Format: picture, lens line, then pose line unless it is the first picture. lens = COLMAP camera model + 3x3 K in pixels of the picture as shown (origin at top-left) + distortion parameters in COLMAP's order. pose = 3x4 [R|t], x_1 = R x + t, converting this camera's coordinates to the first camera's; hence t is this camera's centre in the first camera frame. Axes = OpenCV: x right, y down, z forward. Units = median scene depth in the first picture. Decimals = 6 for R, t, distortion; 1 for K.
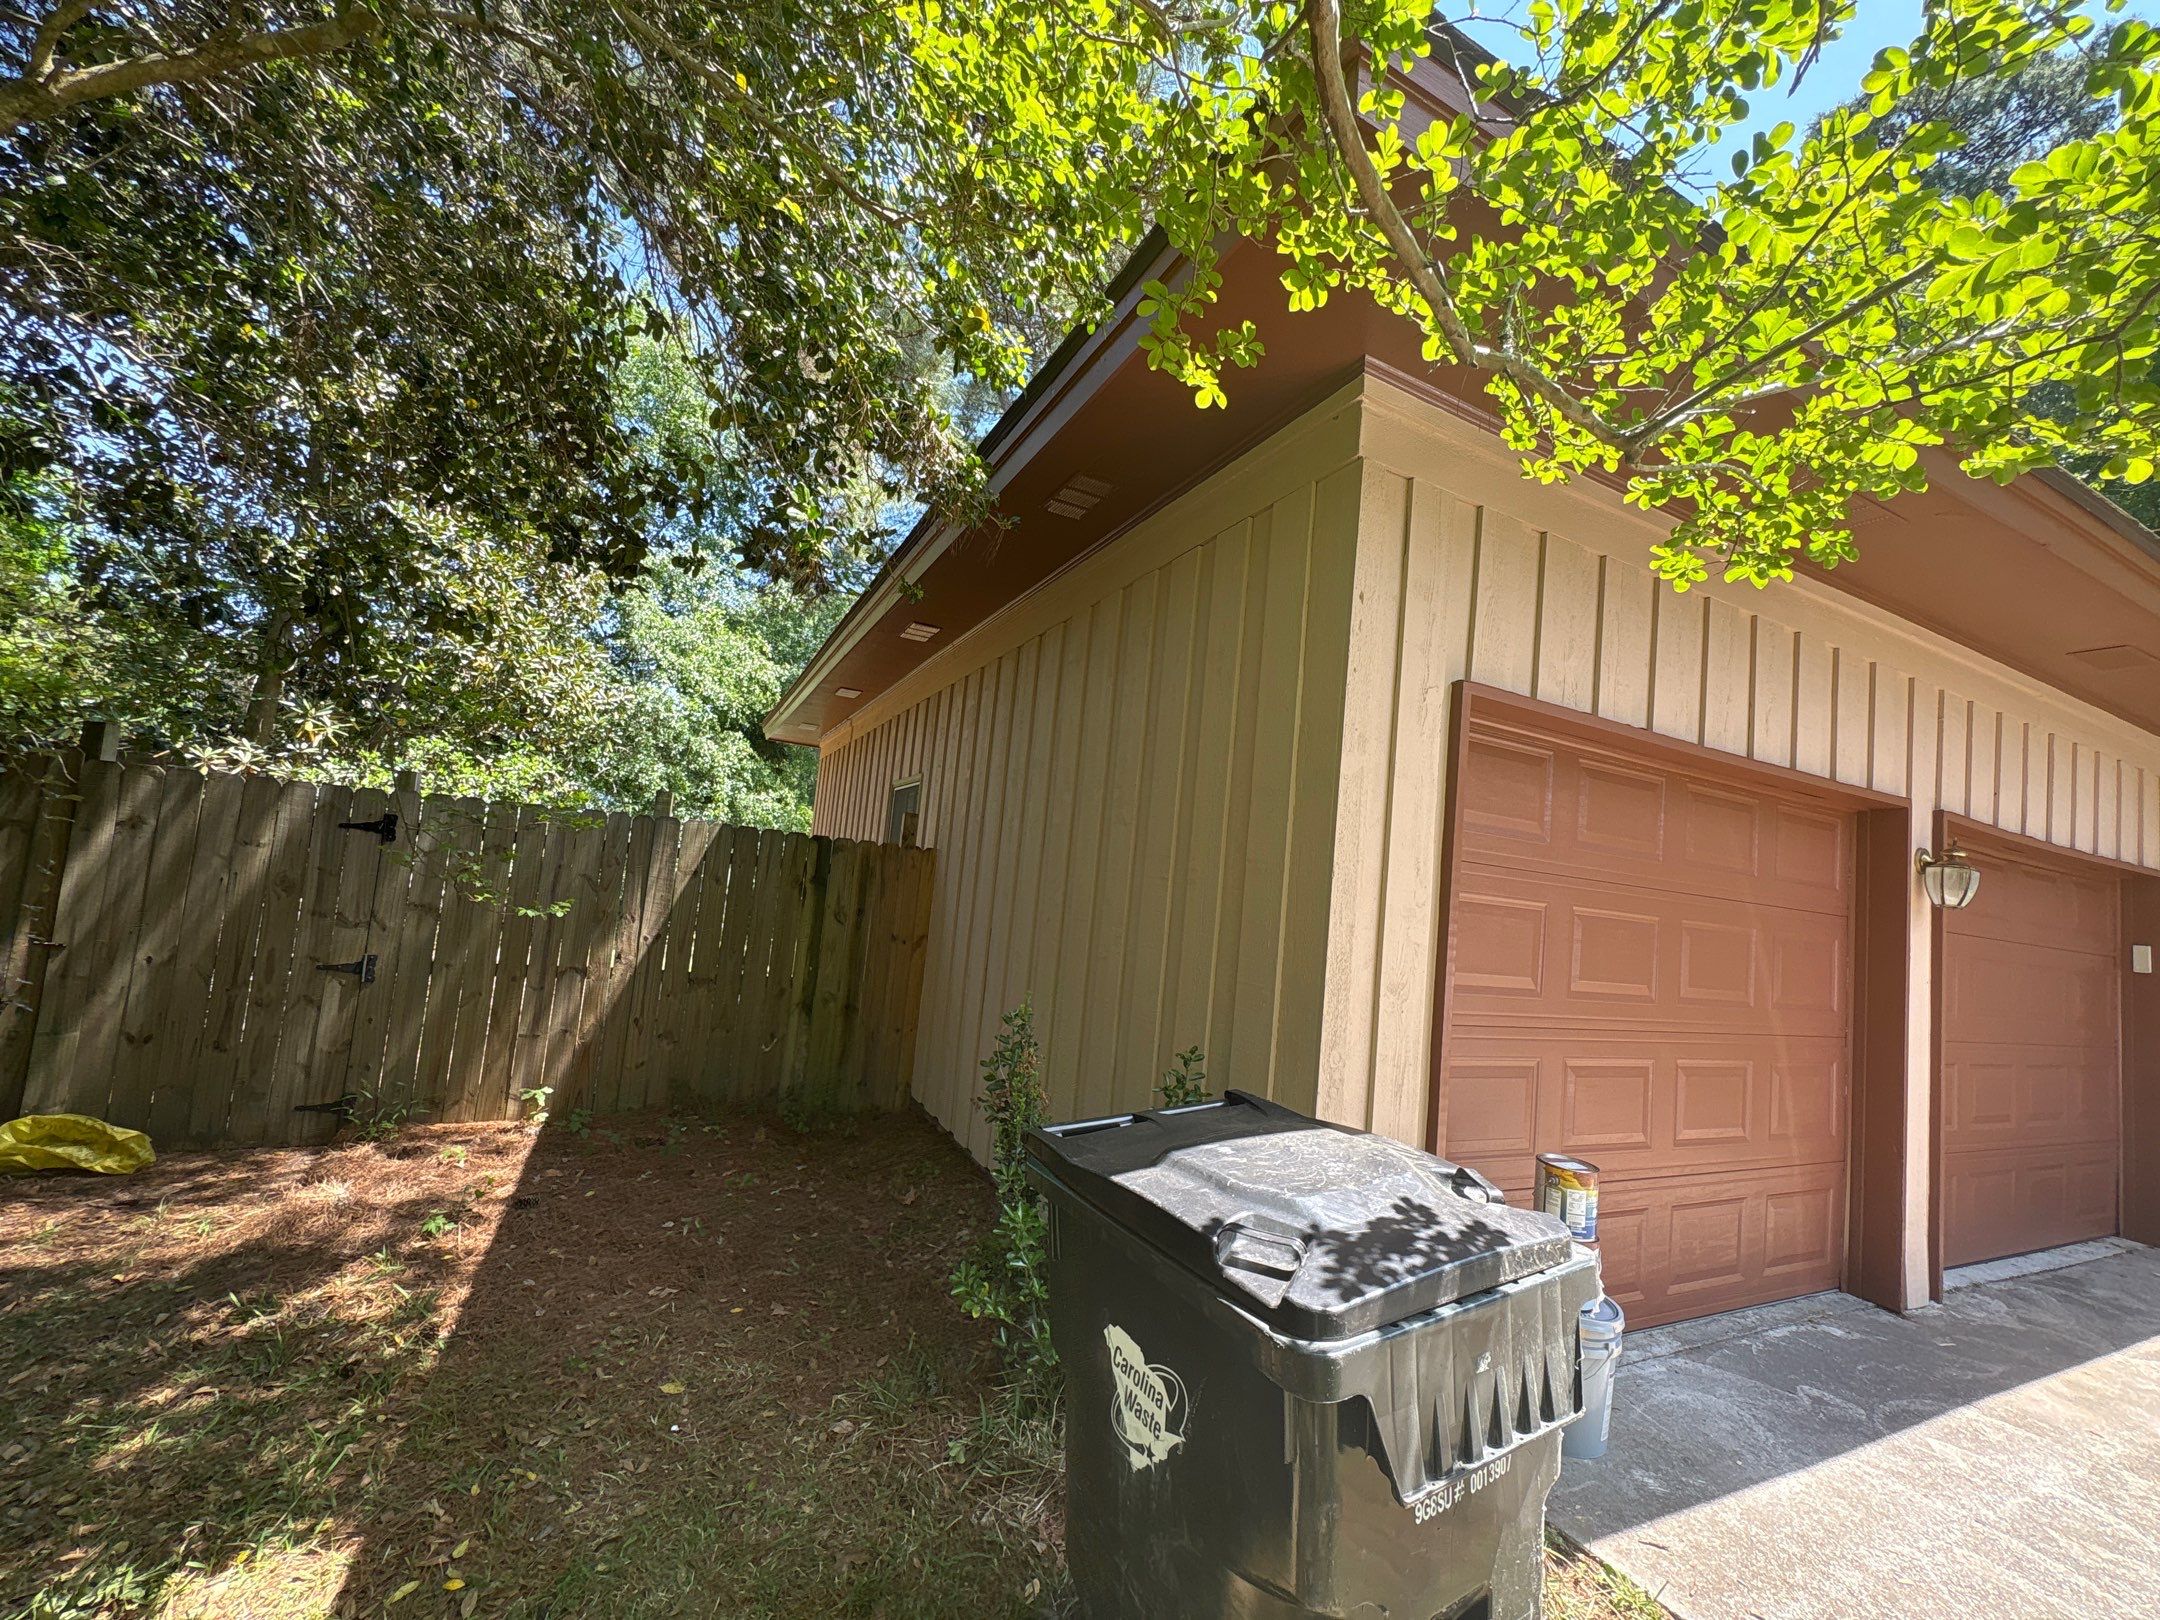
lens RADIAL K [[860.5, 0, 1076.0], [0, 860.5, 809.0], [0, 0, 1]] dist [0.000111, -0.000699]
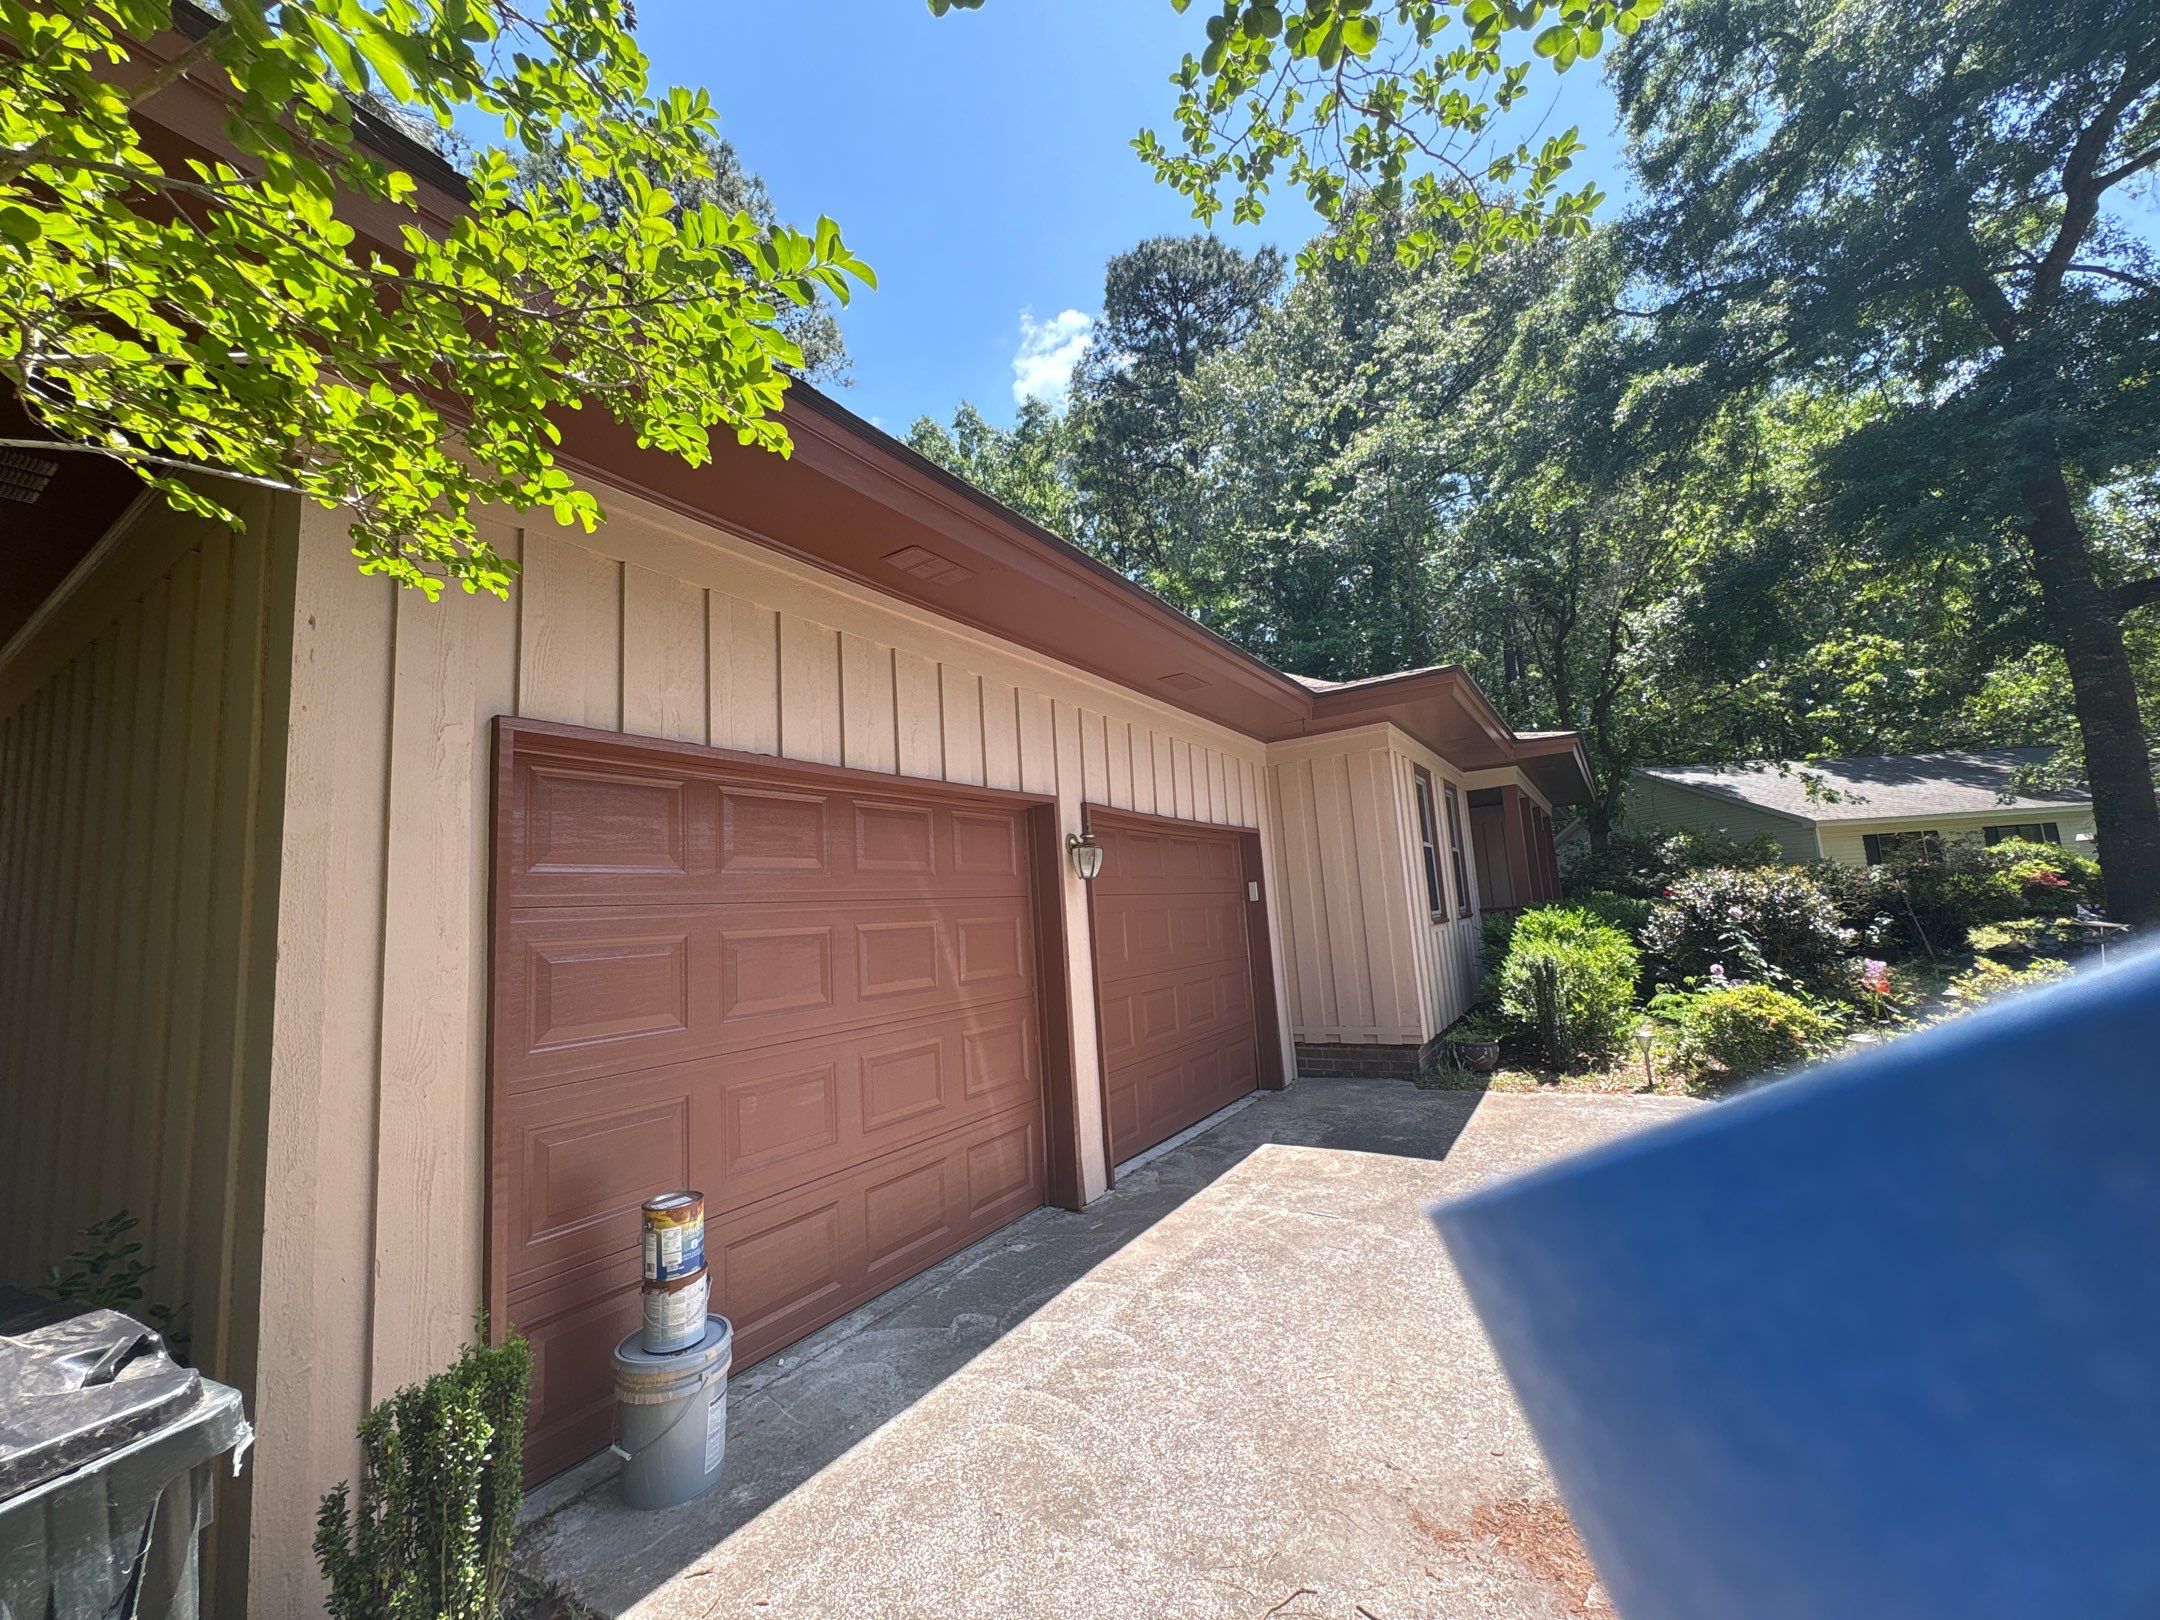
lens RADIAL K [[860.5, 0, 1076.0], [0, 860.5, 809.0], [0, 0, 1]] dist [0.000111, -0.000699]
pose [[0.837807, -0.086526, 0.539066, 0.364948], [0.100985, 0.994884, 0.002741, 0.007612], [-0.536546, 0.052141, 0.842259, -0.078713]]
